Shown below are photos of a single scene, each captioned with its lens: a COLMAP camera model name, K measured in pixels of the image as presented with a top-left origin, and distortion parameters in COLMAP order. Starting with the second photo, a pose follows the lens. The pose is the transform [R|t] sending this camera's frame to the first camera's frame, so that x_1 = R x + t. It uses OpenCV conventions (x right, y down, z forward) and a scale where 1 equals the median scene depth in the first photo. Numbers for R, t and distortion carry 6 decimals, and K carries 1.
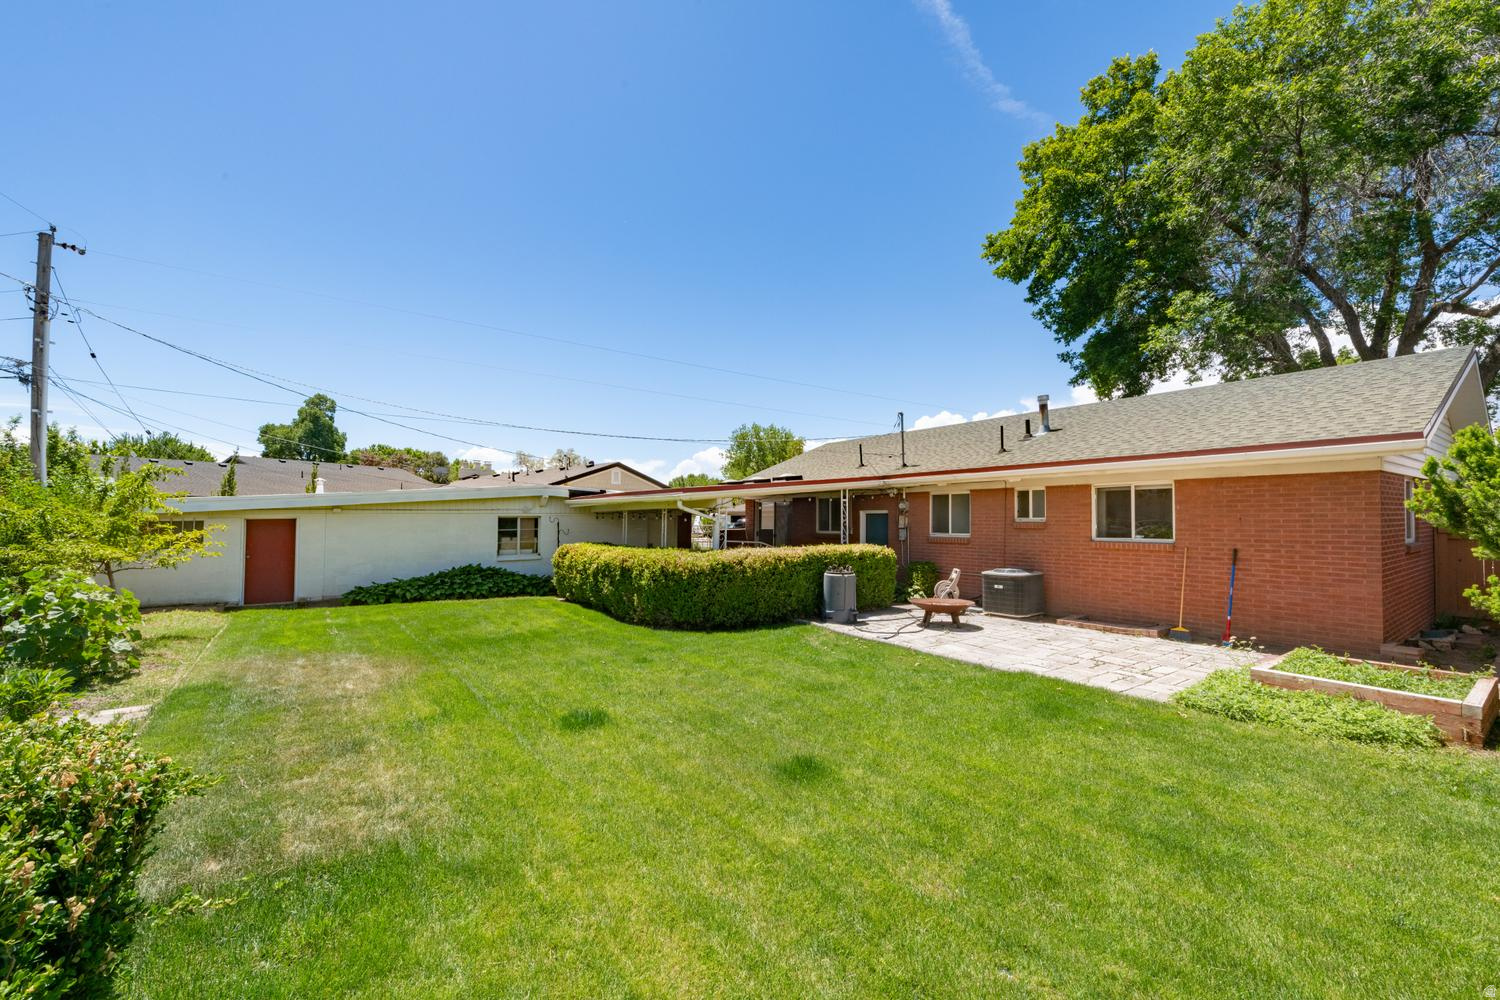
lens RADIAL K [[590.9, 0, 744.7], [0, 590.9, 491.2], [0, 0, 1]] dist [0.007863, -0.000221]
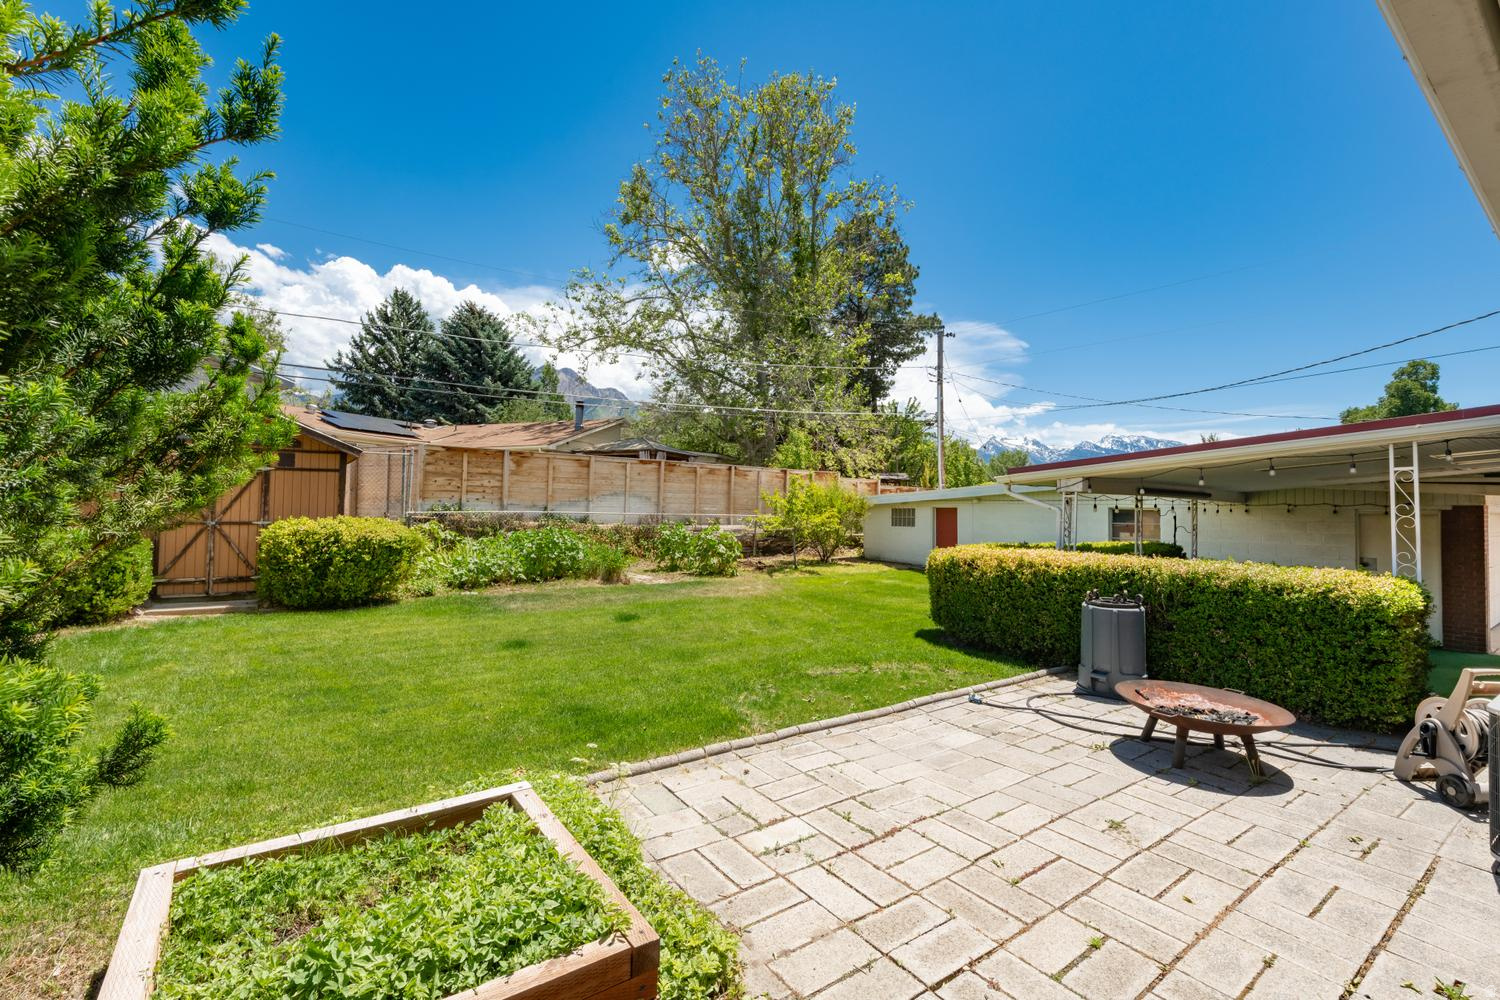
lens RADIAL K [[654.5, 0, 750.0], [0, 654.5, 500.0], [0, 0, 1]] dist [0.000412, 0.000025]
pose [[-0.051683, -0.008112, -0.998631, 0.621508], [0.022080, 0.999713, -0.009263, 0.030224], [0.998419, -0.022528, -0.051489, 0.561291]]
